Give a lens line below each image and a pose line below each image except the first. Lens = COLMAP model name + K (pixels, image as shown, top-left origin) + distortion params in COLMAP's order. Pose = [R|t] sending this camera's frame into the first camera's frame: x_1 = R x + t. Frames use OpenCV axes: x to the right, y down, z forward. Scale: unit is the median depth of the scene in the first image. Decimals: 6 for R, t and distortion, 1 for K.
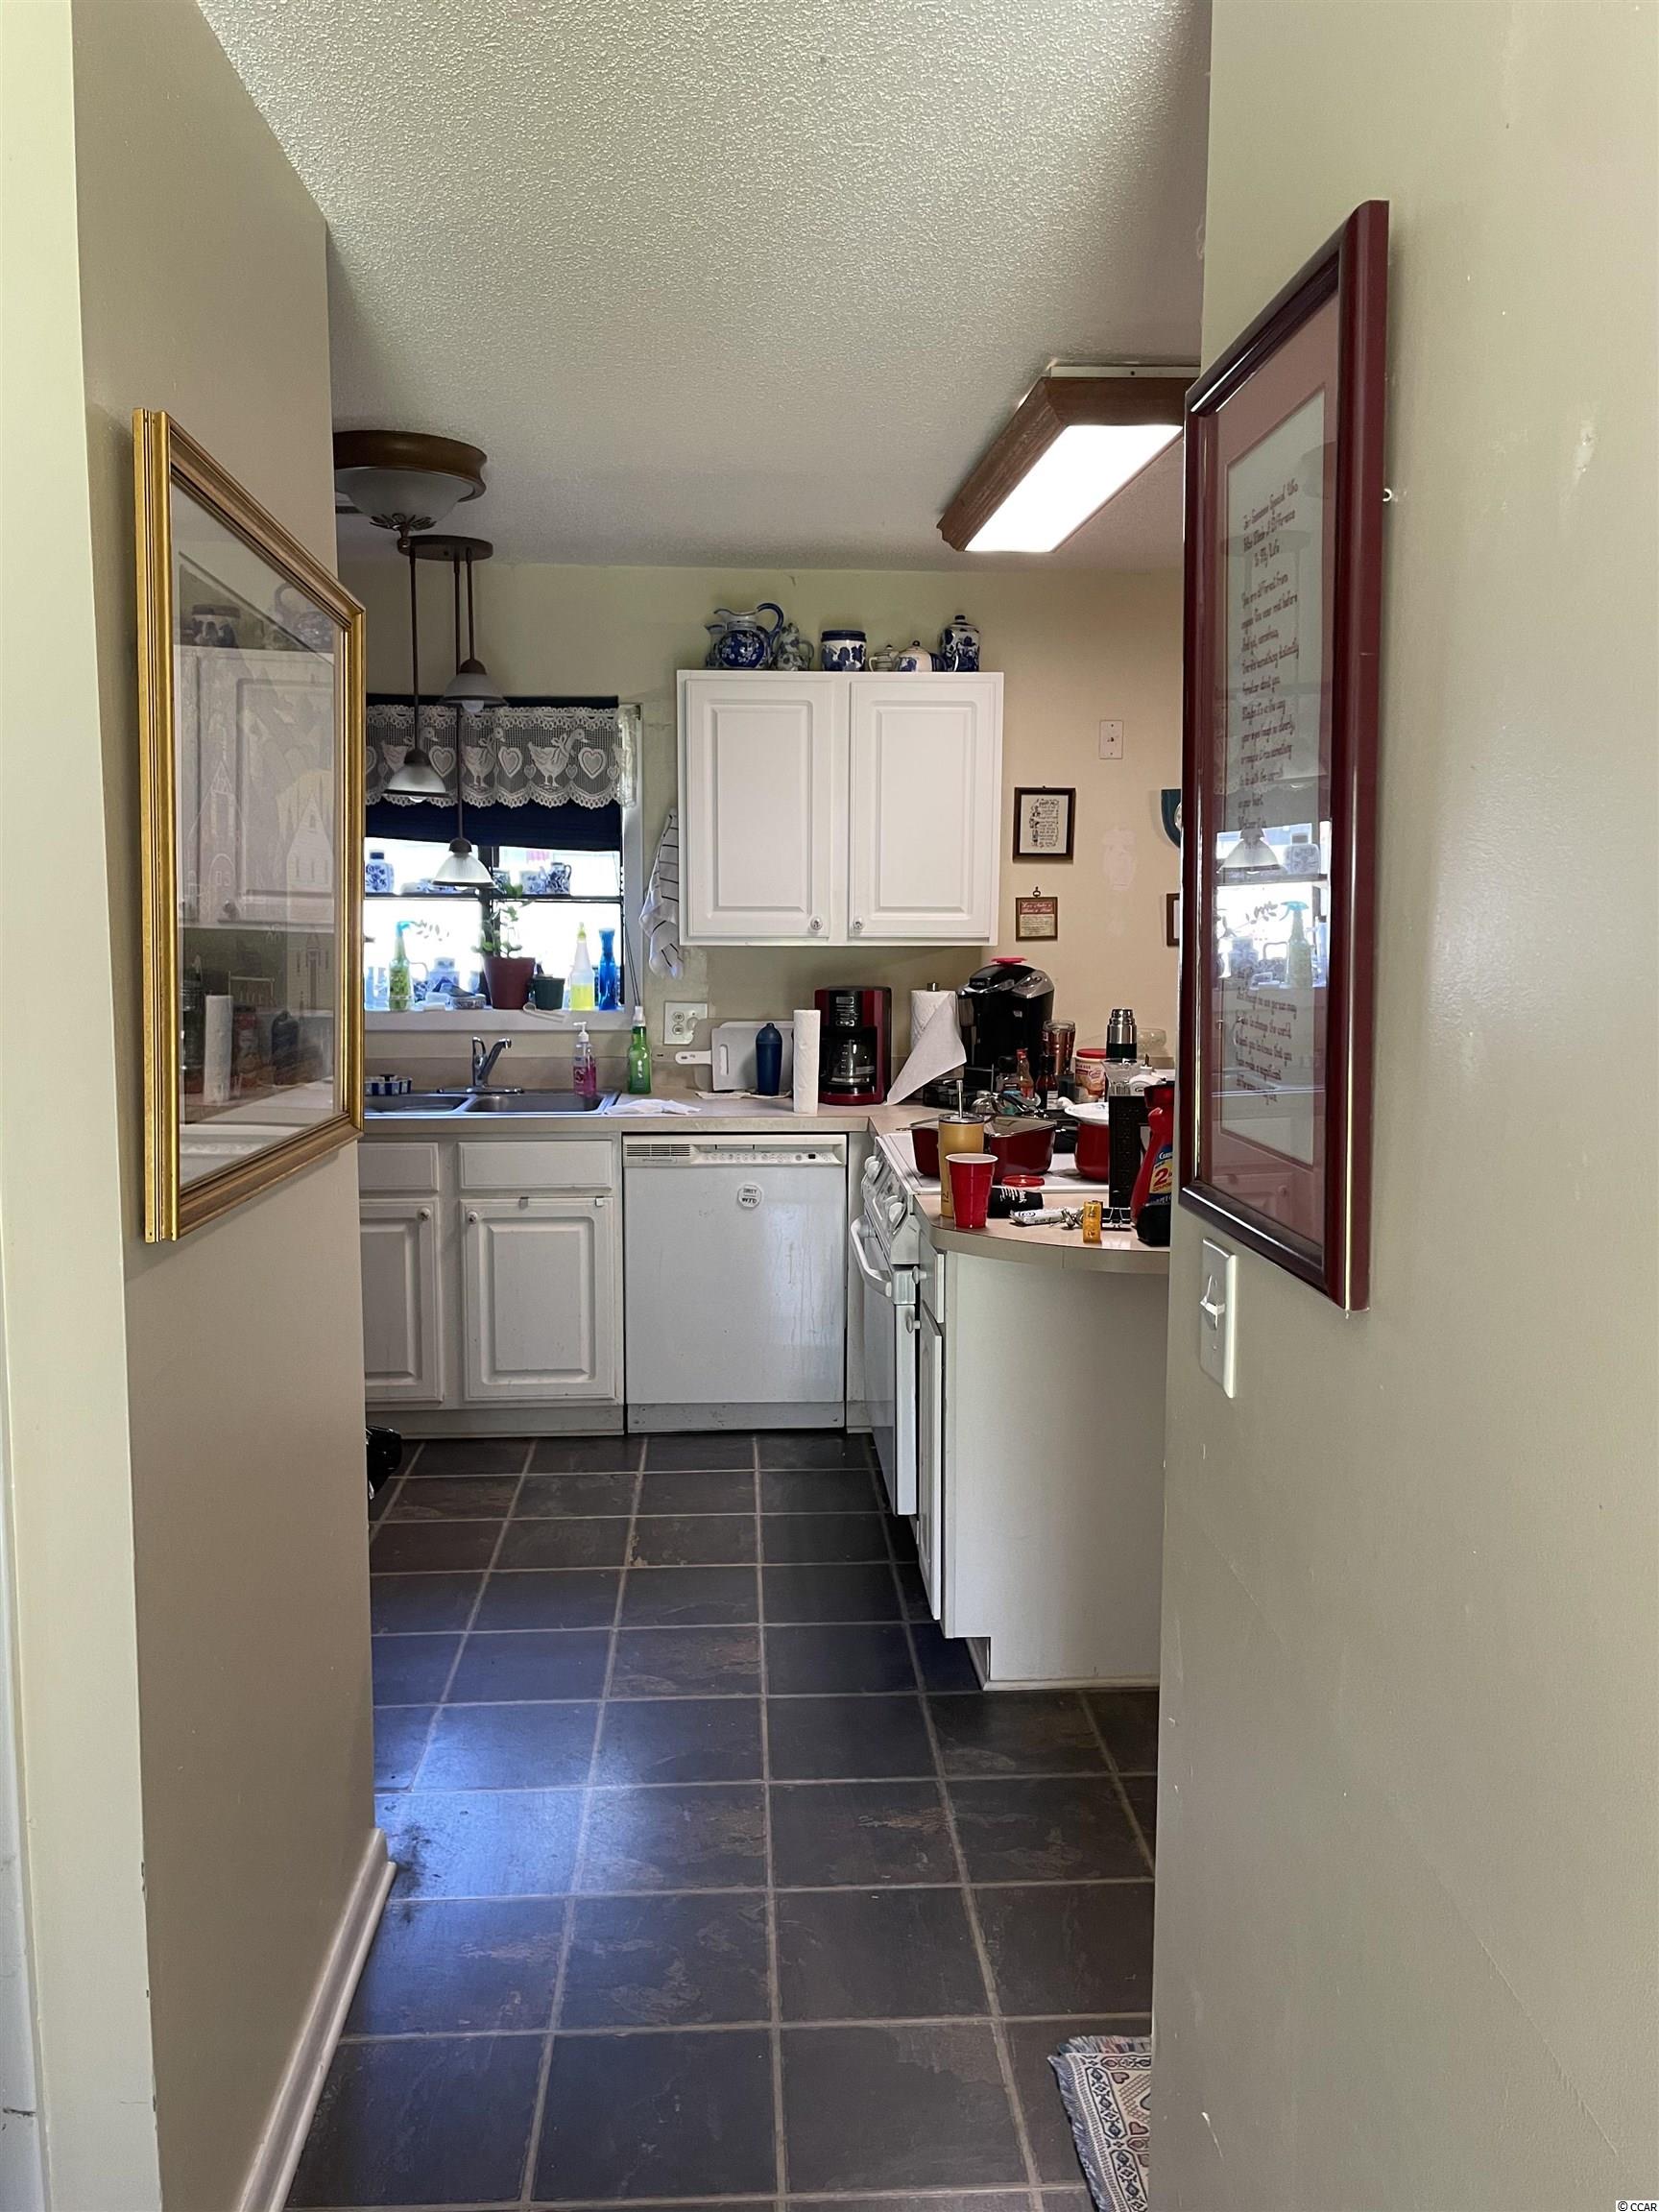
lens RADIAL K [[1682.9, 0, 832.3], [0, 1682.9, 1110.6], [0, 0, 1]] dist [0.047100, -0.007448]
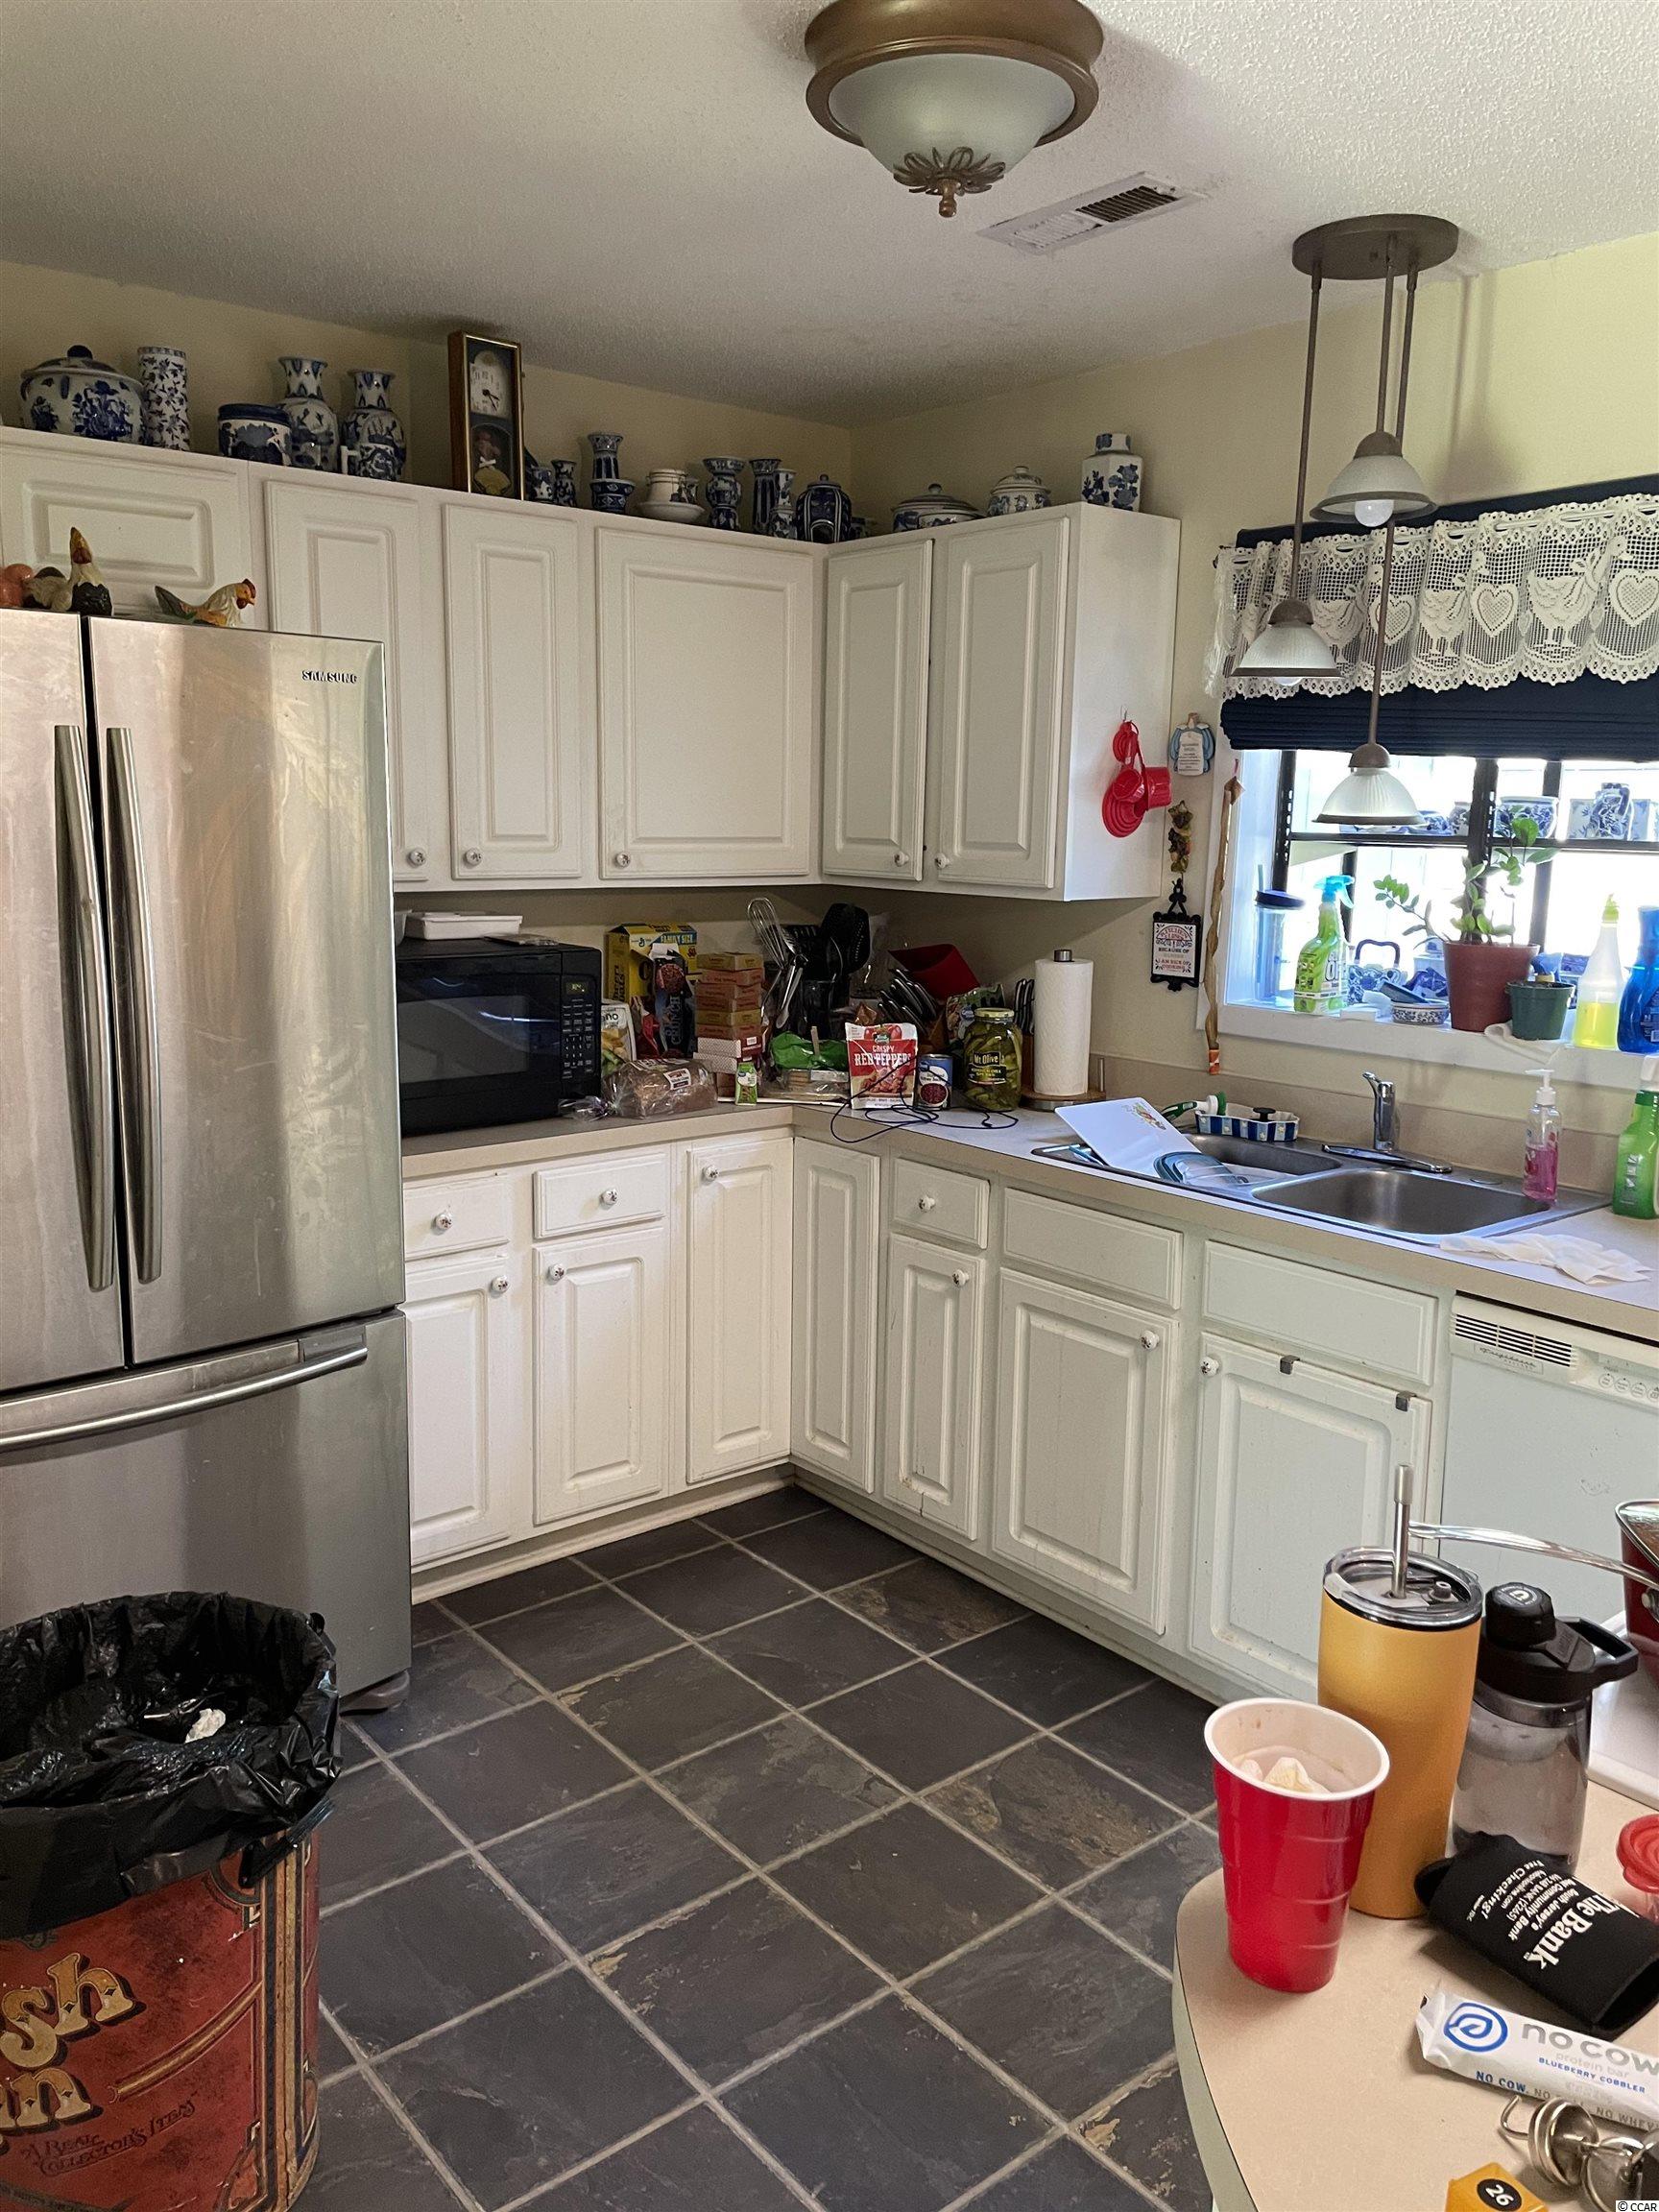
lens RADIAL K [[1682.9, 0, 826.7], [0, 1682.9, 1090.5], [0, 0, 1]] dist [0.047100, -0.007448]
pose [[0.586698, 0.142664, -0.797140, 0.163990], [-0.123099, 0.988632, 0.086334, -0.065662], [0.800395, 0.047476, 0.597590, 0.476724]]
